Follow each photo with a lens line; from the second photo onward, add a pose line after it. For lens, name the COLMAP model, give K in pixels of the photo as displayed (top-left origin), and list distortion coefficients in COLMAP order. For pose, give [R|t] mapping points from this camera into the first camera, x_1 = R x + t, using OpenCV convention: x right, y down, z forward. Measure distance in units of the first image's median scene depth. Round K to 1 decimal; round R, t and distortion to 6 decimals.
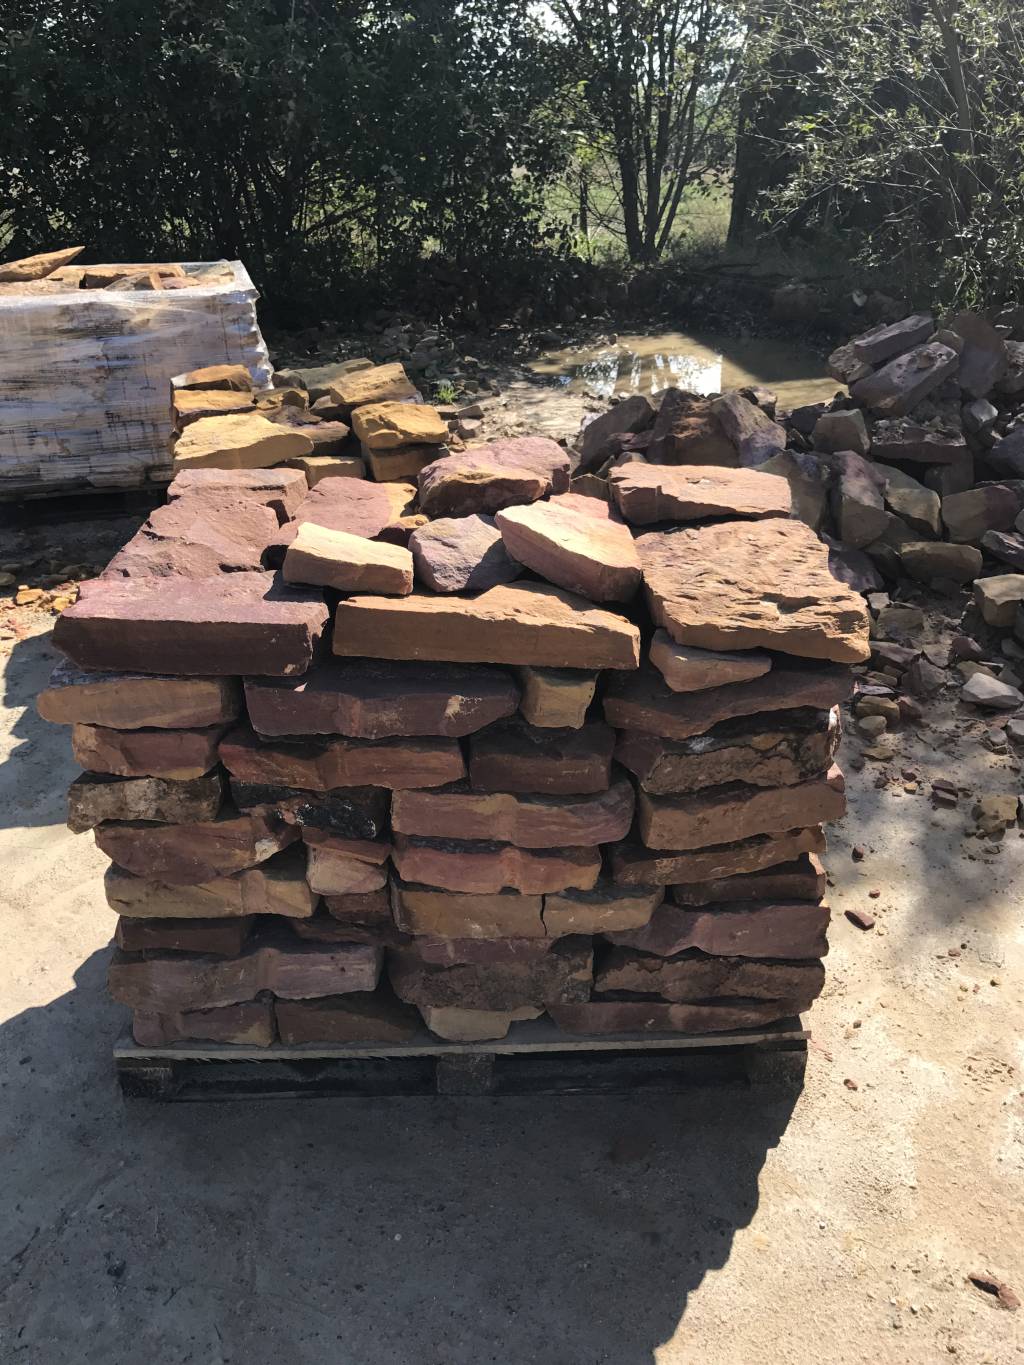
lens RADIAL K [[1112.7, 0, 503.1], [0, 1112.7, 713.8], [0, 0, 1]] dist [0.004343, -0.002406]
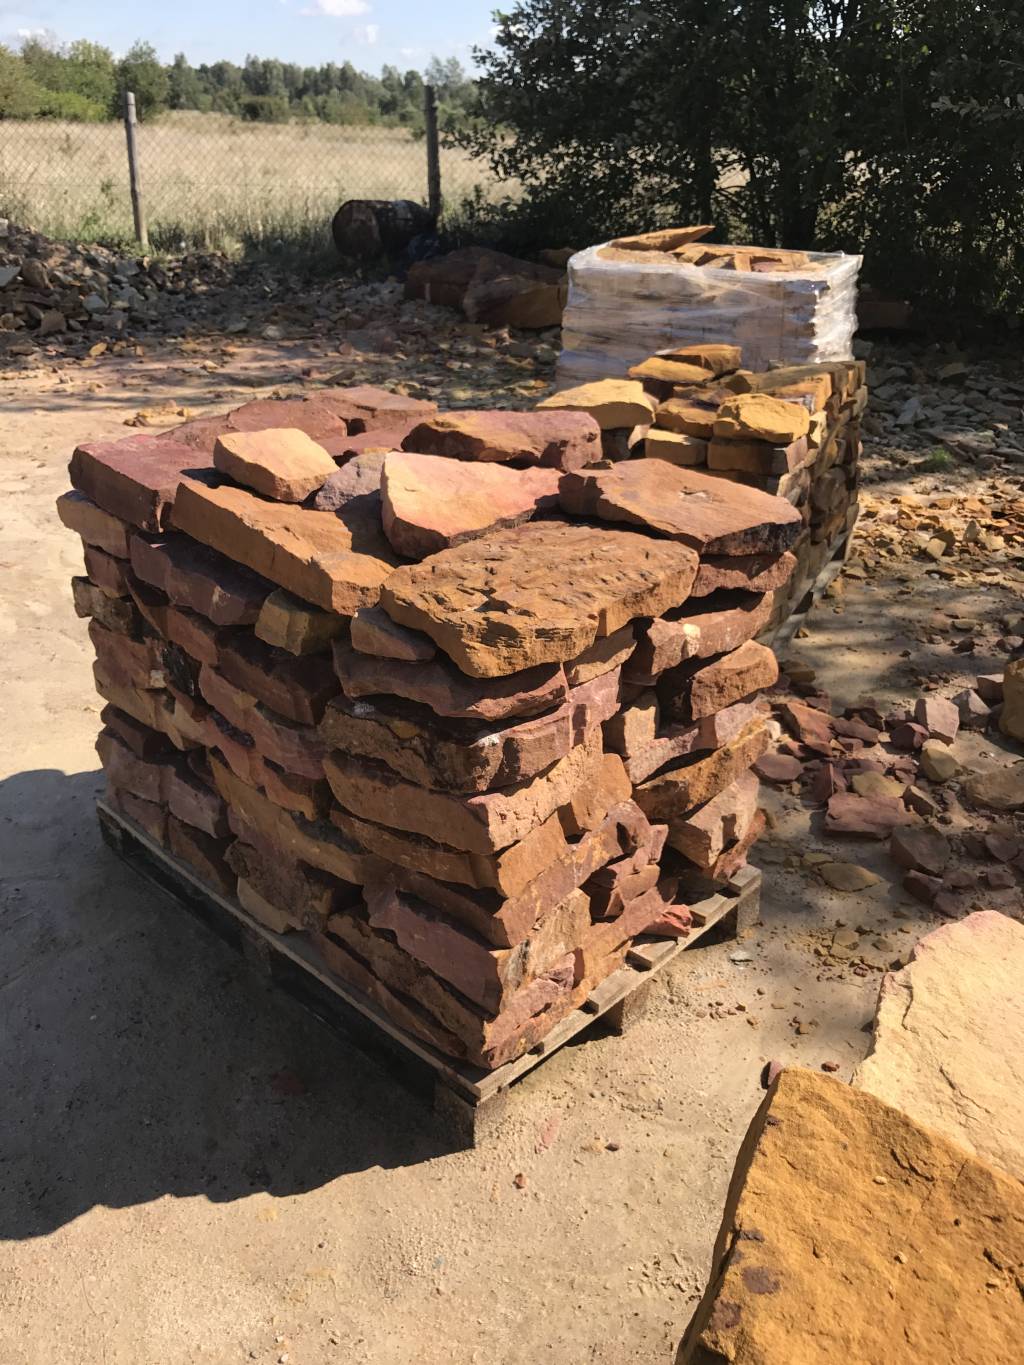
lens RADIAL K [[1105.6, 0, 510.7], [0, 1105.6, 703.9], [0, 0, 1]] dist [0.000764, 0.005395]
pose [[0.710518, 0.346015, -0.612730, 0.753219], [-0.353085, 0.928509, 0.114904, -0.117374], [0.608684, 0.134705, 0.781894, 0.284456]]
